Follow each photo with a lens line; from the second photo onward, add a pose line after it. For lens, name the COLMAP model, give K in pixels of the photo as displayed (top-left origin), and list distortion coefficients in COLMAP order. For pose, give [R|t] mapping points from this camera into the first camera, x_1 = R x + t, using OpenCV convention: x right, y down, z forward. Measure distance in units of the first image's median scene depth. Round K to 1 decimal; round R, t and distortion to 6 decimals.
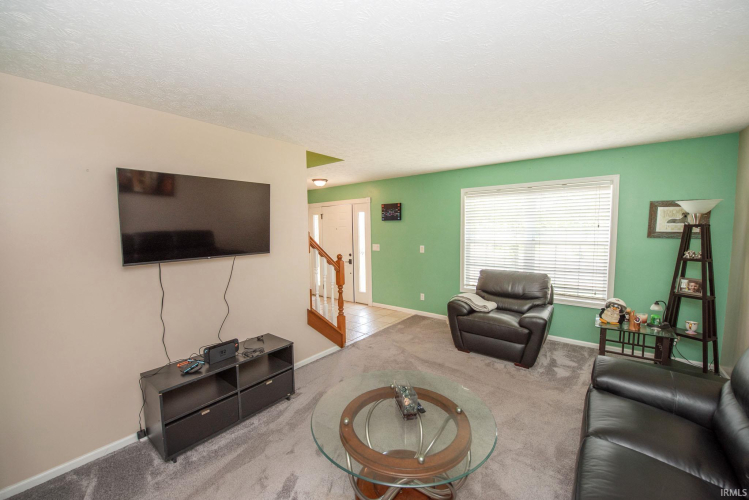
lens RADIAL K [[297.4, 0, 374.2], [0, 297.4, 251.3], [0, 0, 1]] dist [-0.016377, -0.000525]
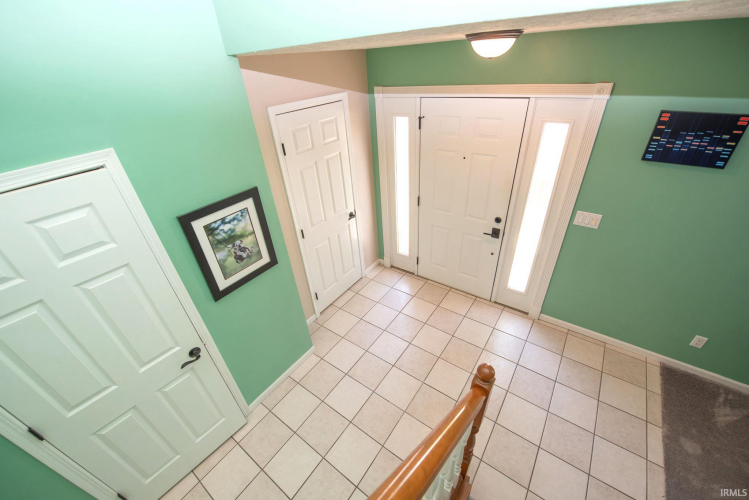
lens RADIAL K [[297.4, 0, 376.3], [0, 297.4, 250.8], [0, 0, 1]] dist [-0.016377, -0.000525]
pose [[0.998060, -0.061819, 0.007376, -0.292633], [0.050897, 0.878427, 0.475159, -0.184865], [-0.035853, -0.473862, 0.879869, 0.627360]]
